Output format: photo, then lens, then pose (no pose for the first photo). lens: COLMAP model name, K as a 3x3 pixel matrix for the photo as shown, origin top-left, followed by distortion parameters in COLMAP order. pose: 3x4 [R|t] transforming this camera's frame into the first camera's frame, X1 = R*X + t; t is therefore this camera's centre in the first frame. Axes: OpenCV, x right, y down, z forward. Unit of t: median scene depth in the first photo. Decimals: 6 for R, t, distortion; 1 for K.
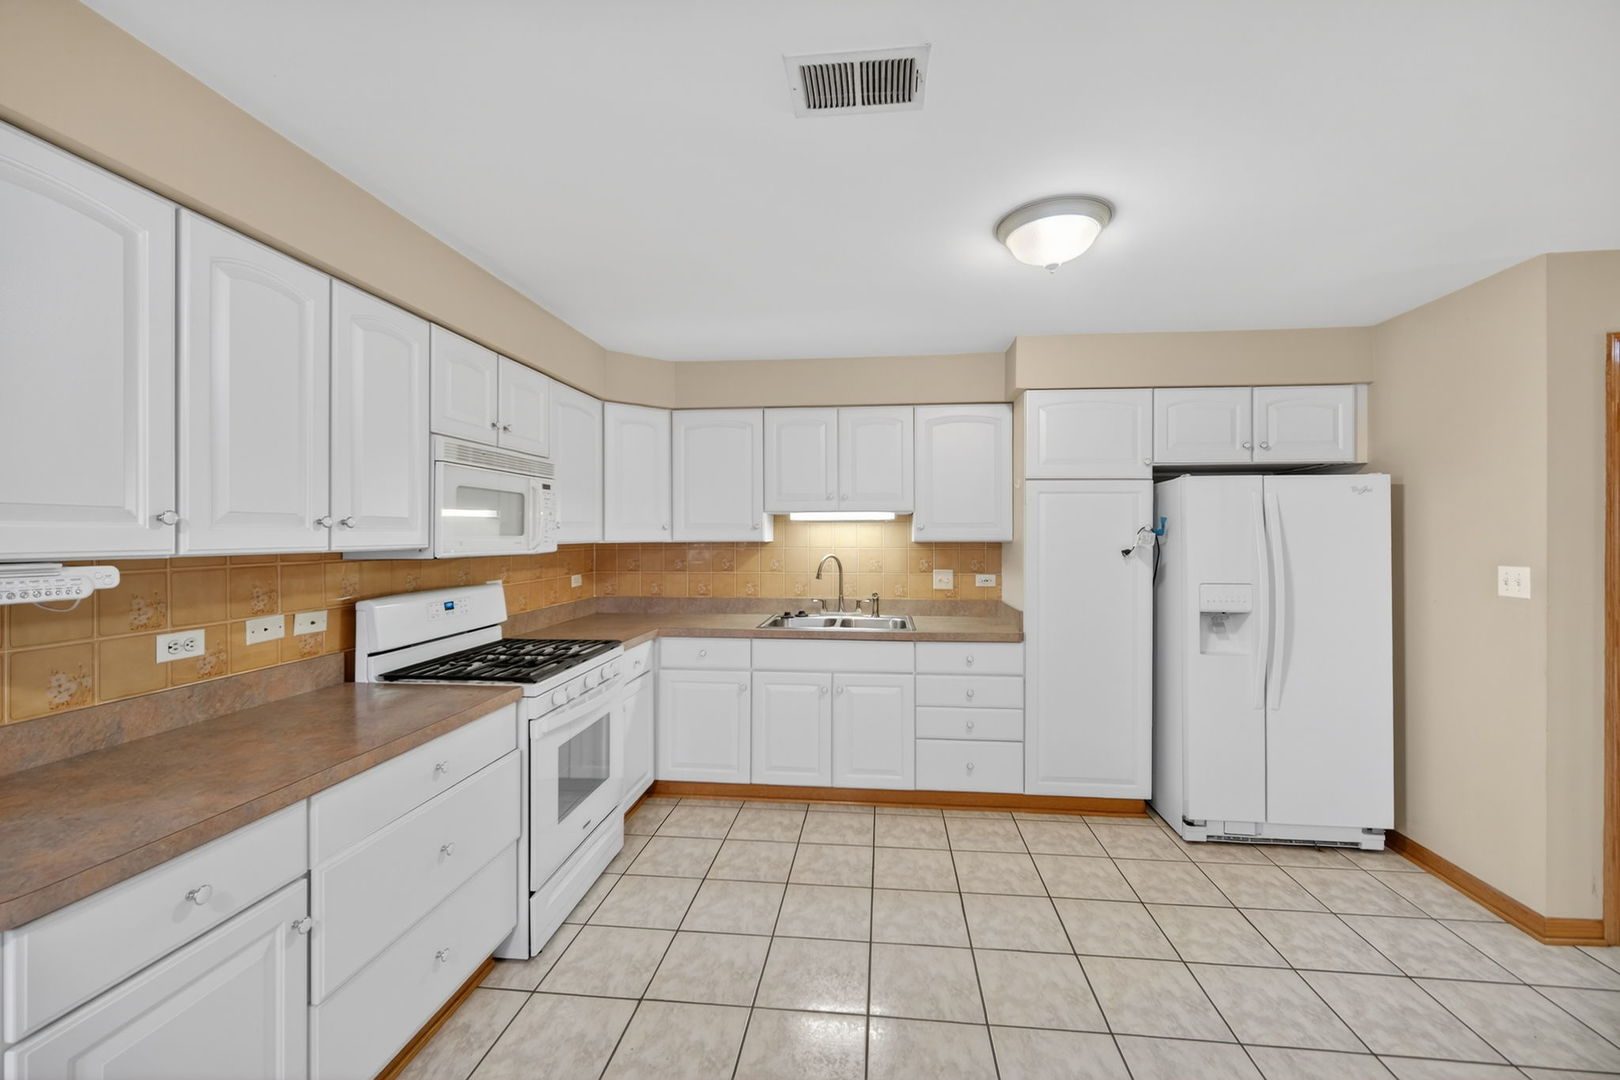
lens RADIAL K [[644.0, 0, 822.0], [0, 644.0, 531.4], [0, 0, 1]] dist [-0.000582, -0.000117]
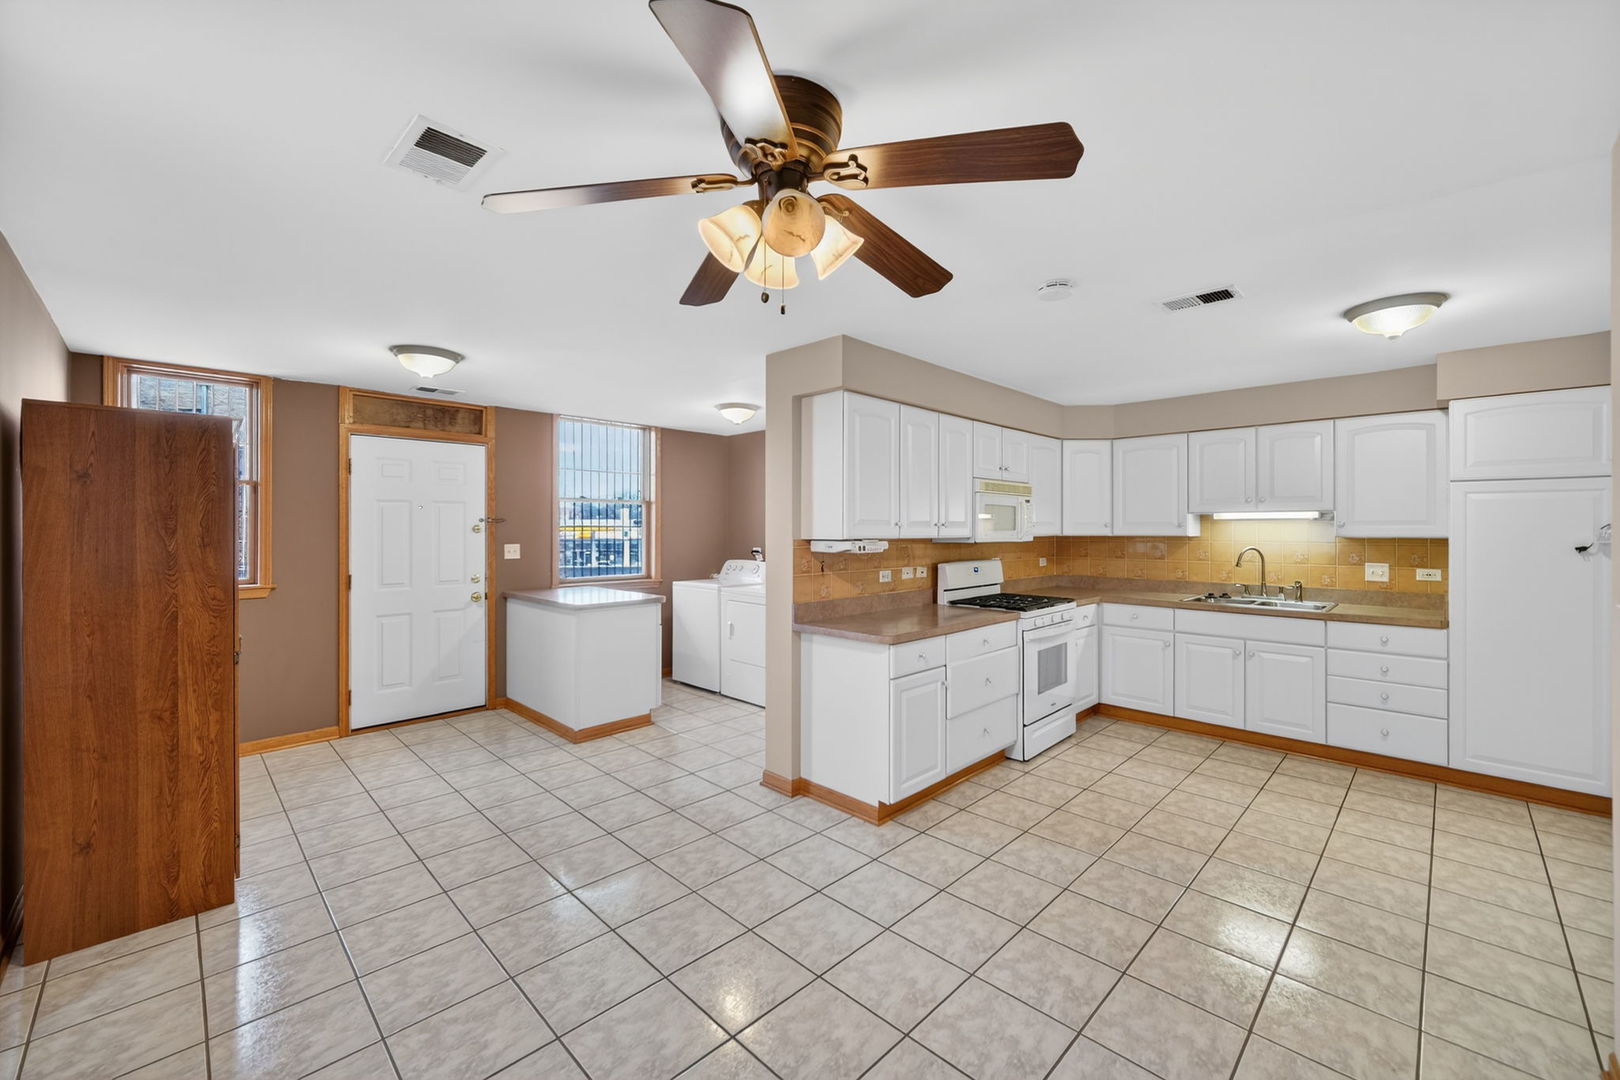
lens RADIAL K [[644.0, 0, 822.0], [0, 644.0, 531.4], [0, 0, 1]] dist [-0.000582, -0.000117]
pose [[0.779425, 0.003011, -0.626489, 0.200031], [0.001146, 0.999980, 0.006232, -0.003294], [0.626495, -0.005576, 0.779406, -0.635142]]
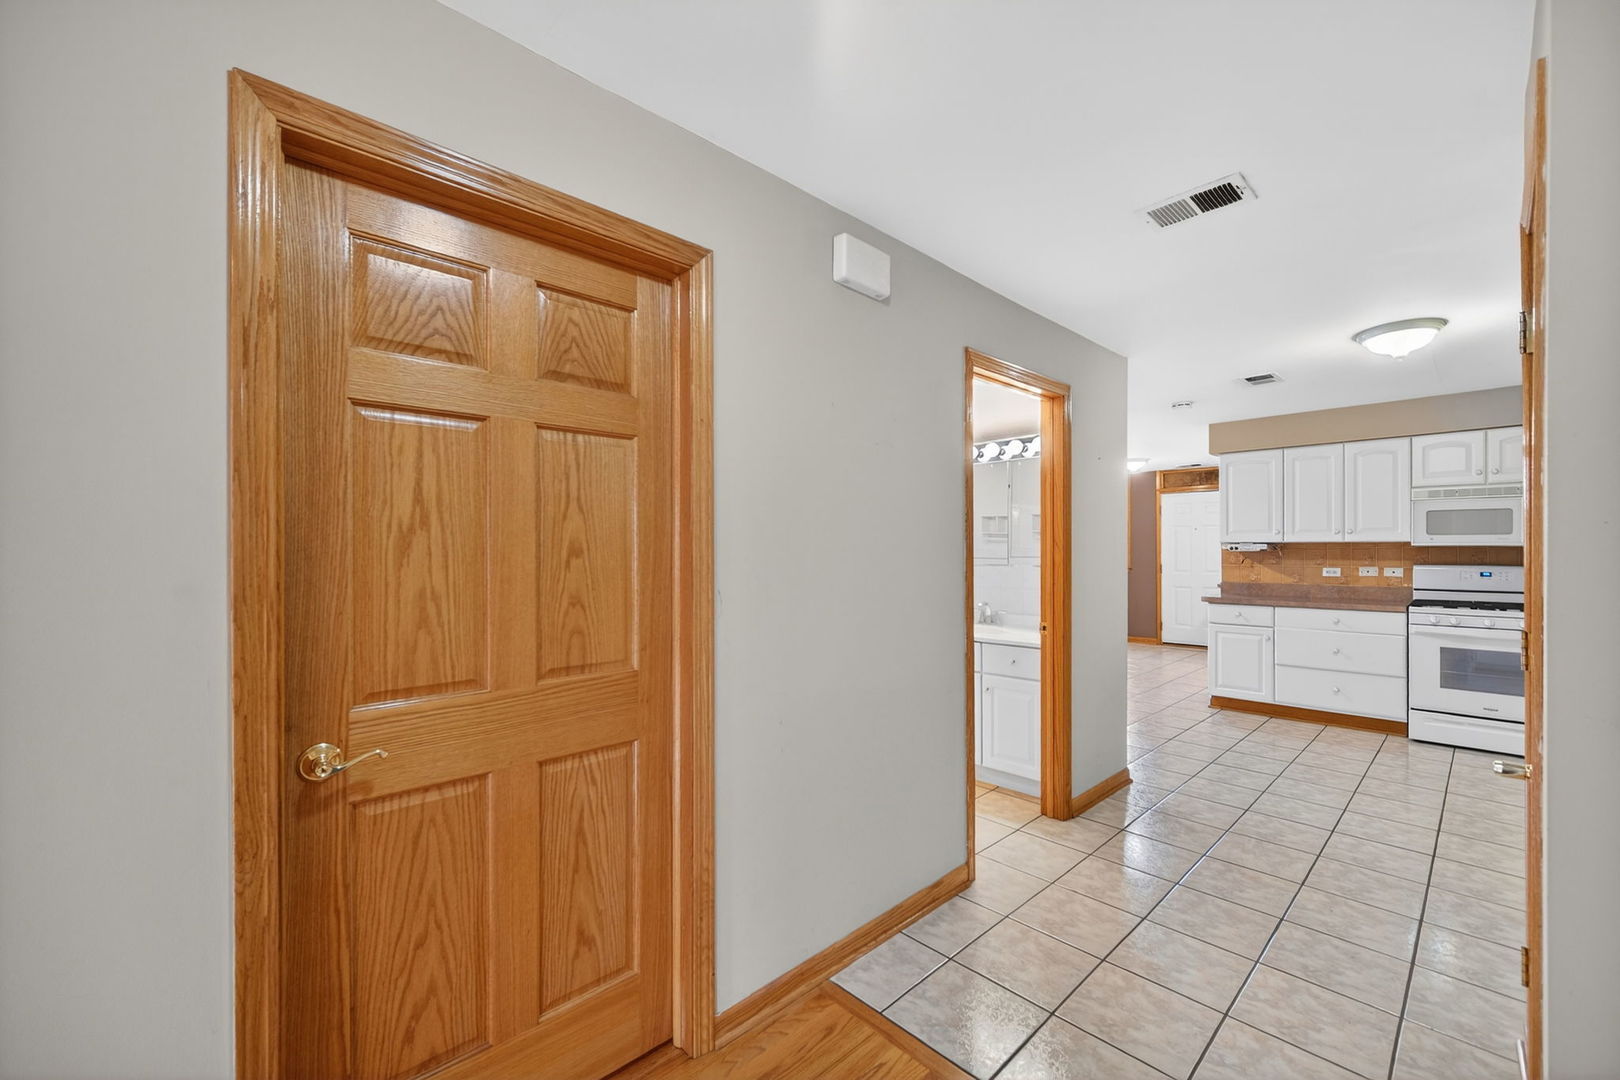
lens RADIAL K [[651.8, 0, 822.8], [0, 651.8, 547.8], [0, 0, 1]] dist [-0.000646, -0.000126]
pose [[-0.647934, -0.000967, -0.761696, 1.892364], [0.003887, 0.999982, -0.004576, 0.040944], [0.761686, -0.005926, -0.647919, 0.736896]]
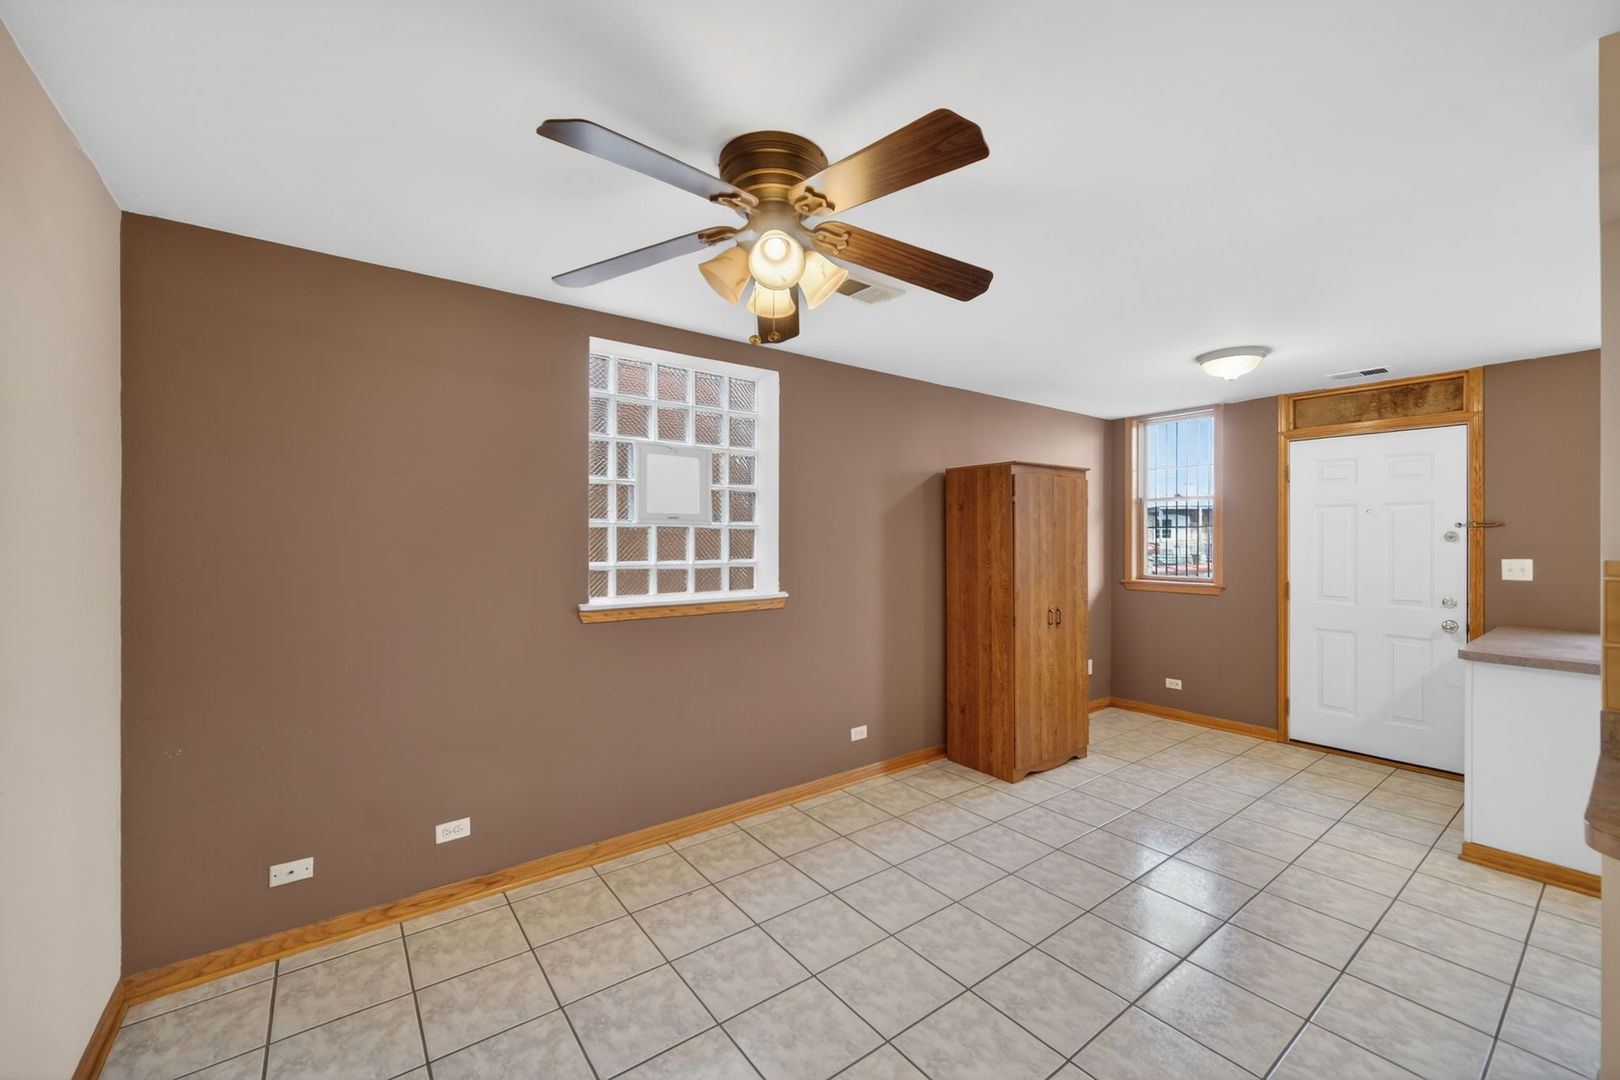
lens RADIAL K [[657.6, 0, 812.0], [0, 657.6, 535.5], [0, 0, 1]] dist [0.000741, 0.000399]
pose [[-0.737644, -0.001162, -0.675189, 0.253636], [0.001063, 0.999995, -0.002882, 0.000406], [0.675189, -0.002844, -0.737640, 0.313341]]
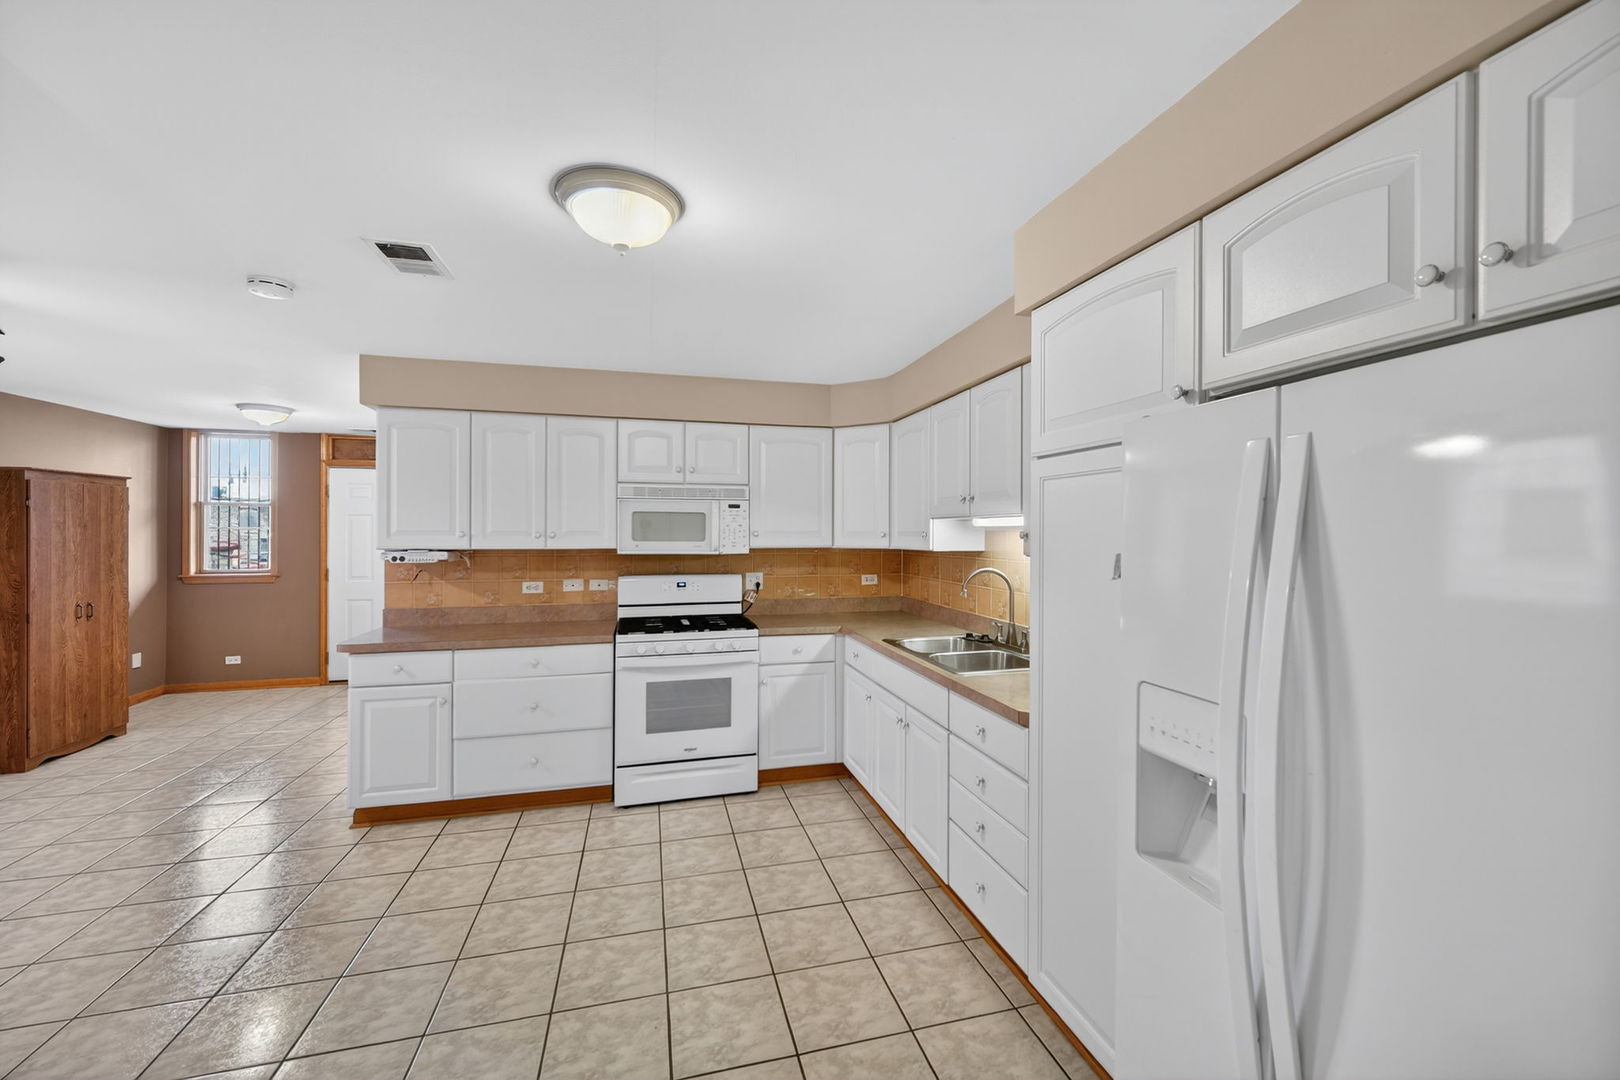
lens RADIAL K [[641.5, 0, 822.7], [0, 641.5, 531.1], [0, 0, 1]] dist [0.000954, 0.000628]
pose [[0.353699, -0.000618, -0.935359, 0.978930], [-0.000473, 1.000000, -0.000840, -0.016003], [0.935359, 0.000739, 0.353699, 0.732323]]
